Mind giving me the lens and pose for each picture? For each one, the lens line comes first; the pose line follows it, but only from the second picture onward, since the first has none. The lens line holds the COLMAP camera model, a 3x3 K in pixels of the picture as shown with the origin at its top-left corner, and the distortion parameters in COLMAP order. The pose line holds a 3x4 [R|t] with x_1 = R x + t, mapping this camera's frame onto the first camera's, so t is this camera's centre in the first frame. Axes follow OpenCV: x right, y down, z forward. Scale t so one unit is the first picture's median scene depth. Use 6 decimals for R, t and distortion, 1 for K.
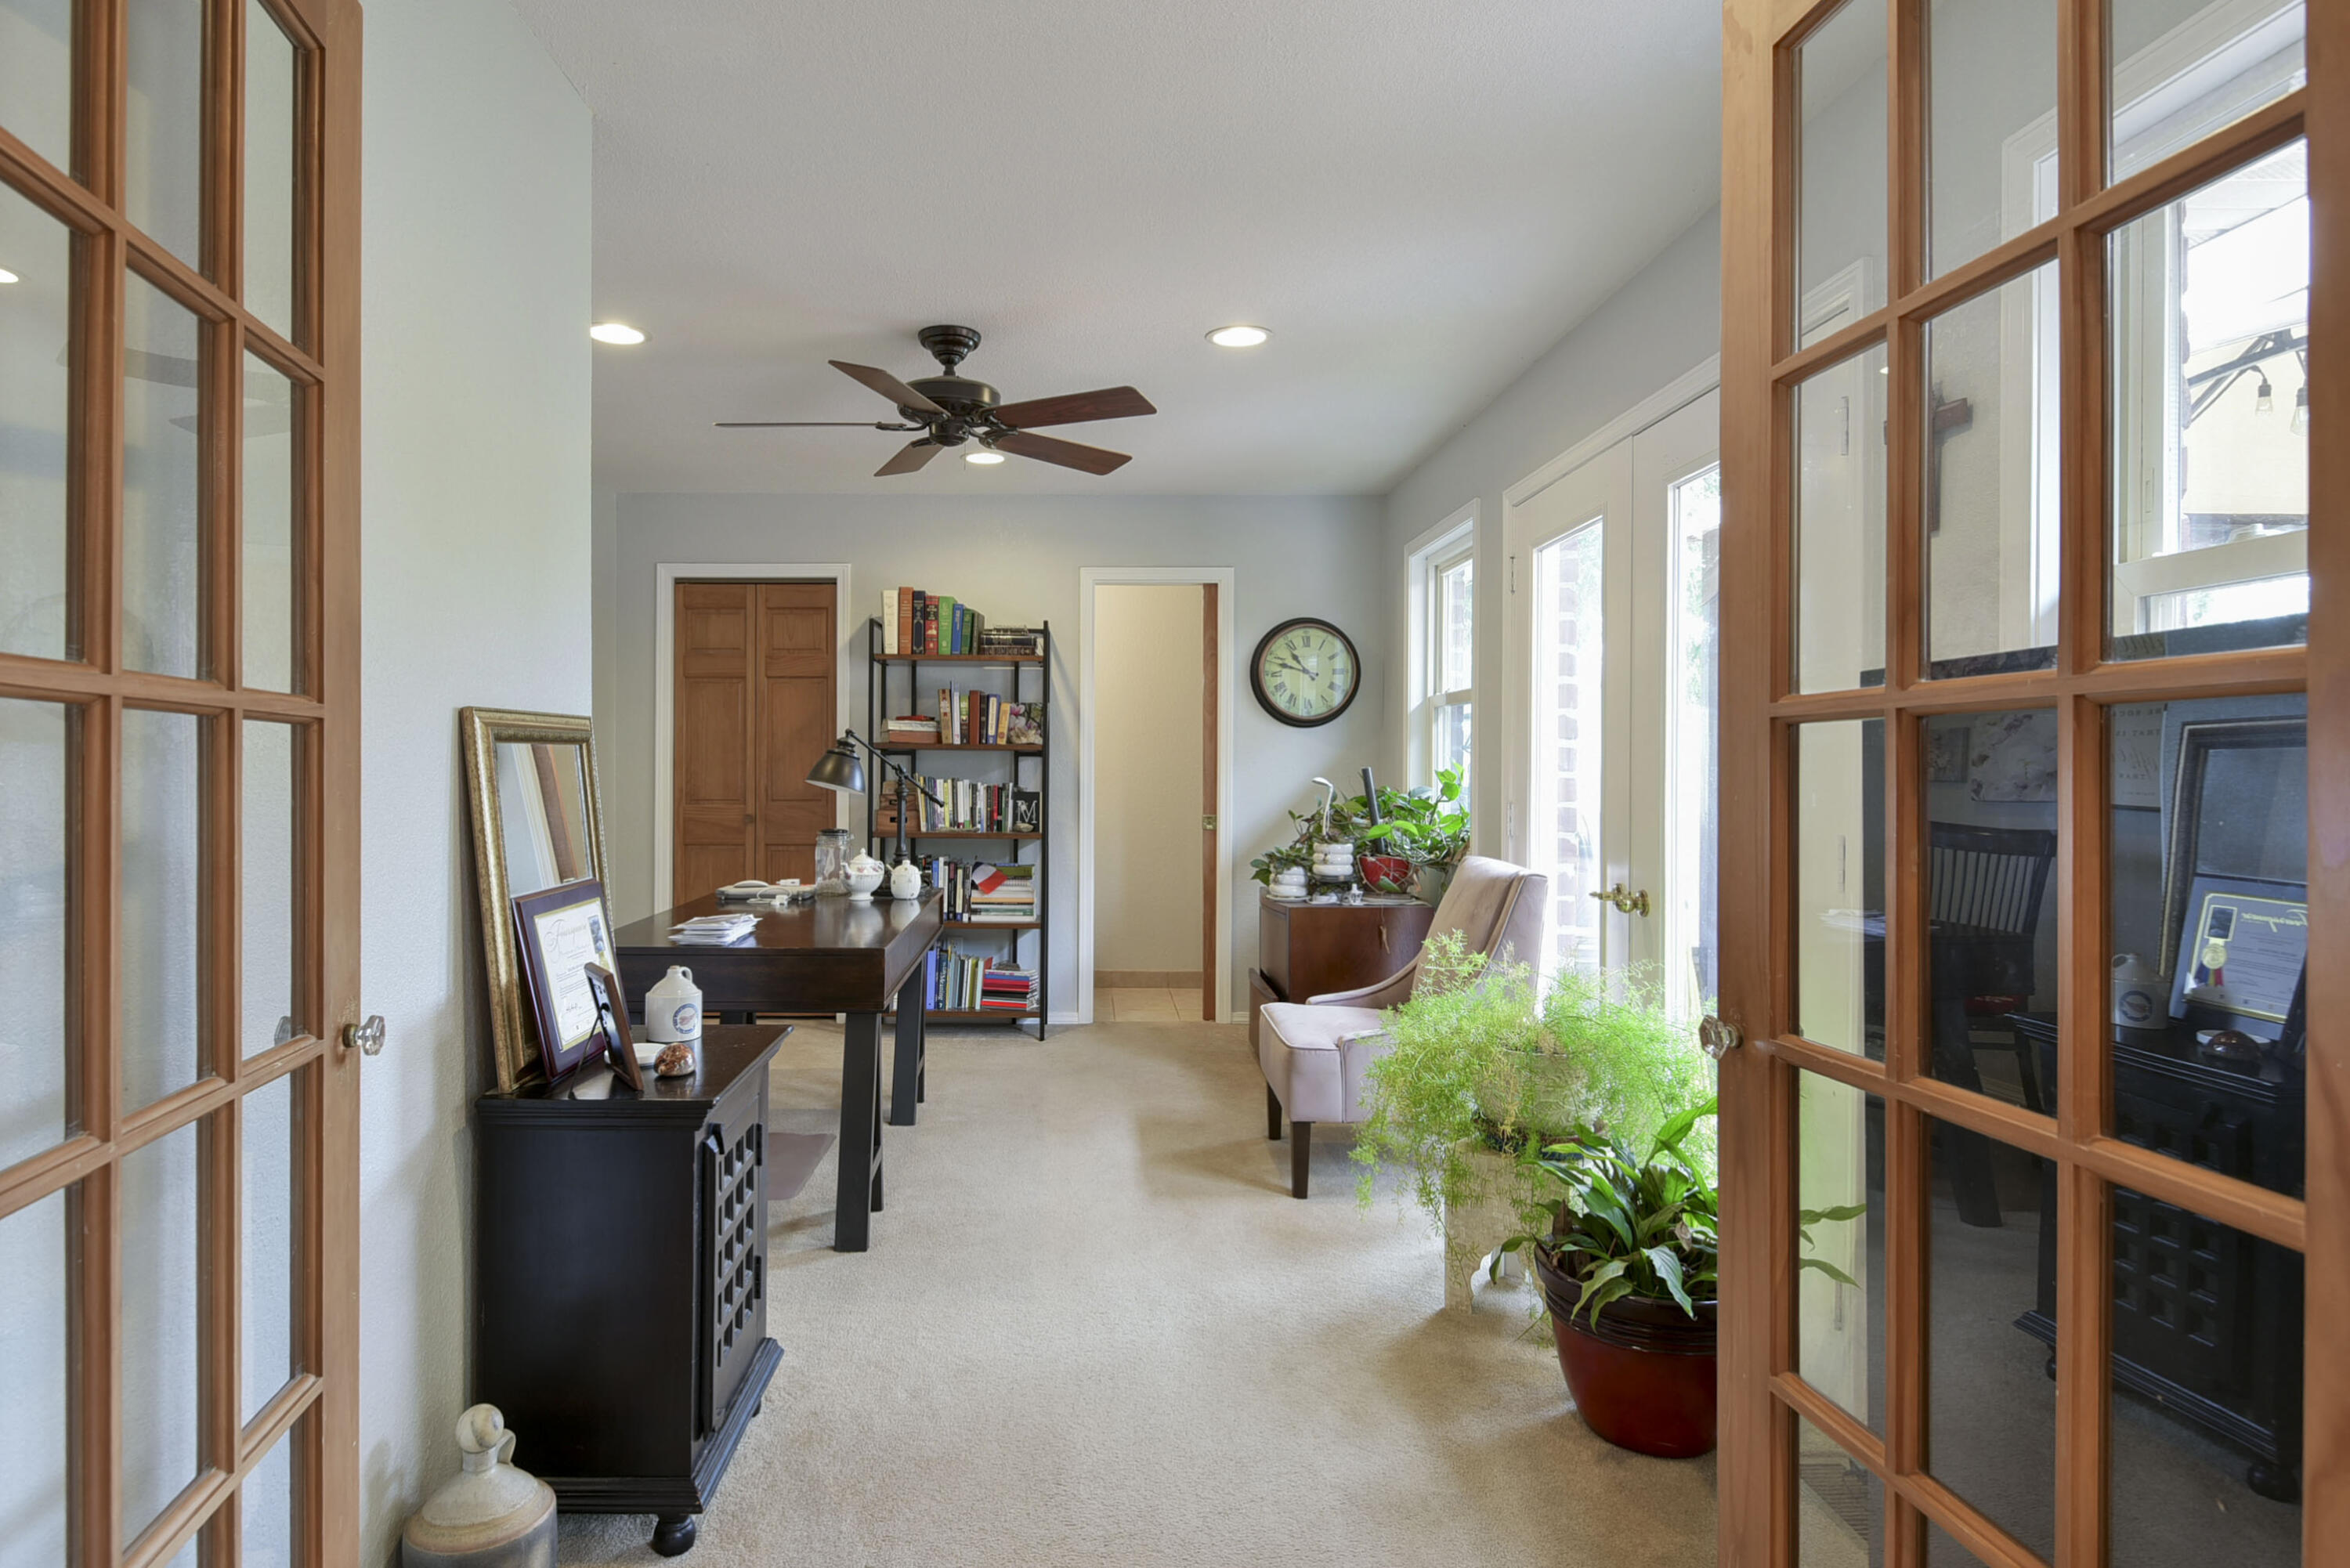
lens RADIAL K [[1319.2, 0, 1168.7], [0, 1319.2, 767.3], [0, 0, 1]] dist [0.034703, -0.000324]
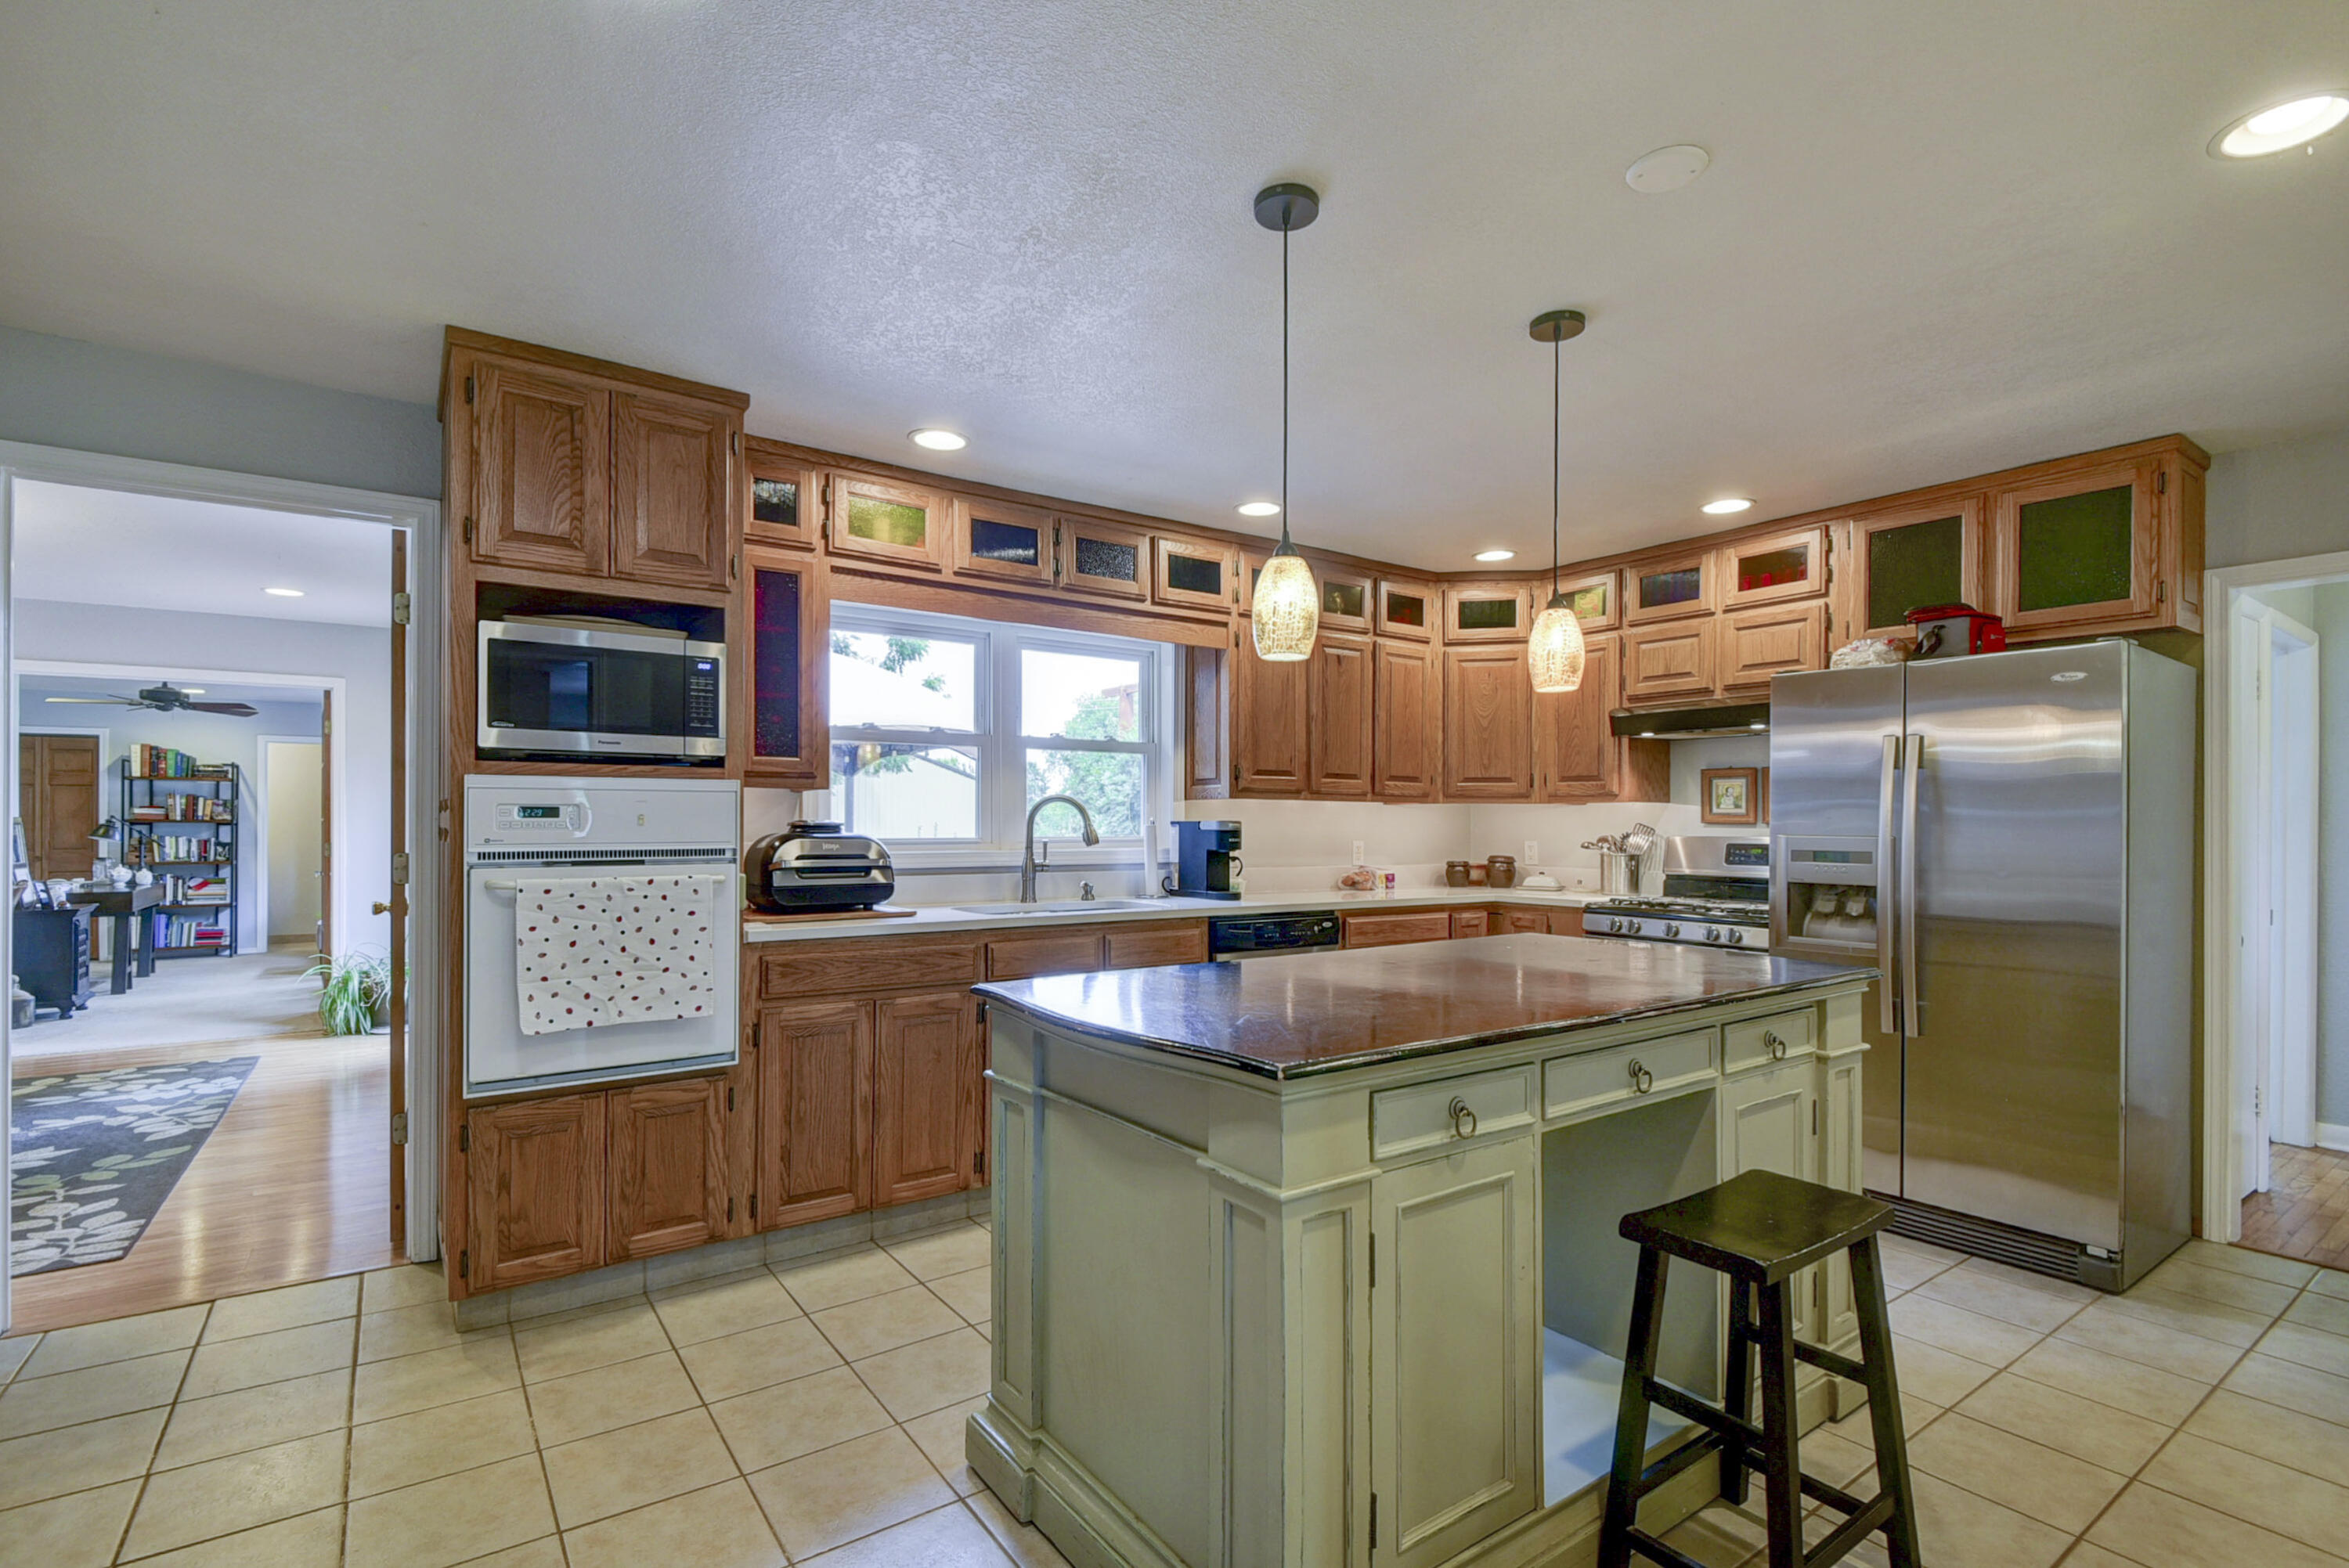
lens RADIAL K [[1079.3, 0, 1192.3], [0, 1079.3, 823.6], [0, 0, 1]] dist [0.002115, -0.005312]
pose [[0.842492, -0.001088, 0.538708, 0.271179], [0.003504, 0.999988, -0.003460, 0.000292], [-0.538697, 0.004803, 0.842486, -1.289895]]
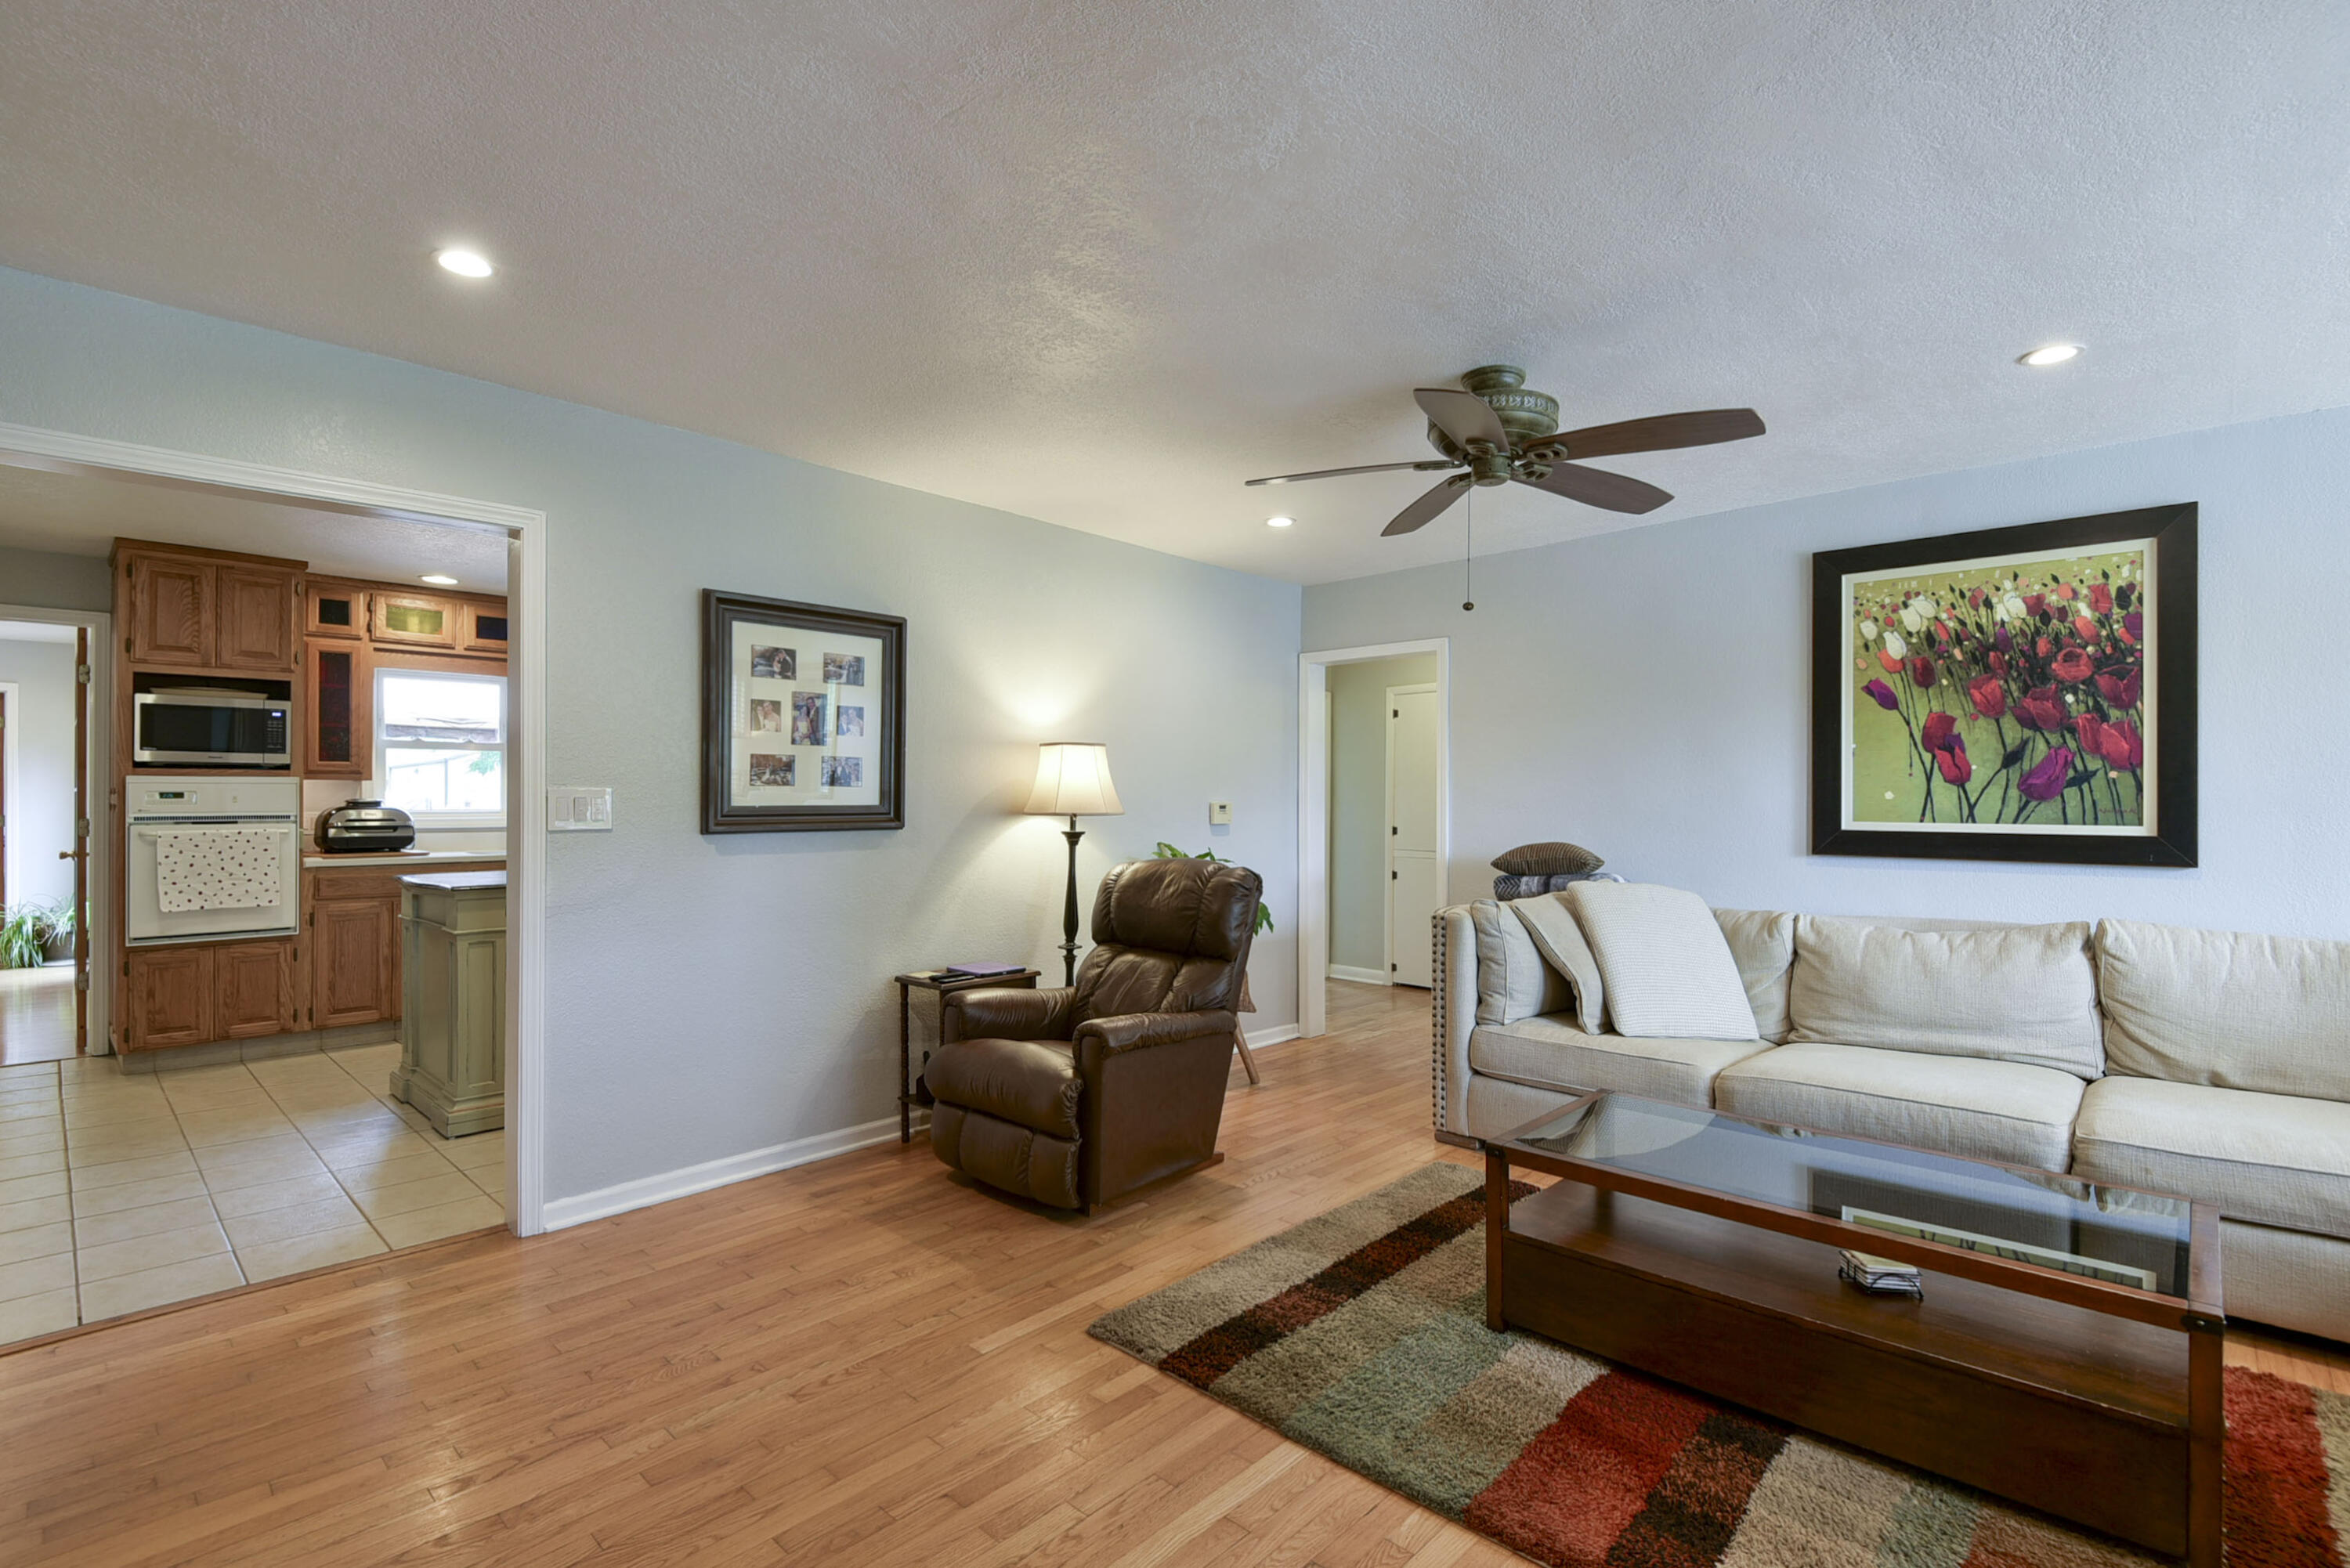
lens RADIAL K [[1079.8, 0, 1164.5], [0, 1079.8, 789.9], [0, 0, 1]] dist [0.002115, -0.005312]
pose [[0.736889, -0.002027, 0.676011, 0.286136], [0.006992, 0.999965, -0.004624, -0.002307], [-0.675978, 0.008134, 0.736877, -1.892070]]
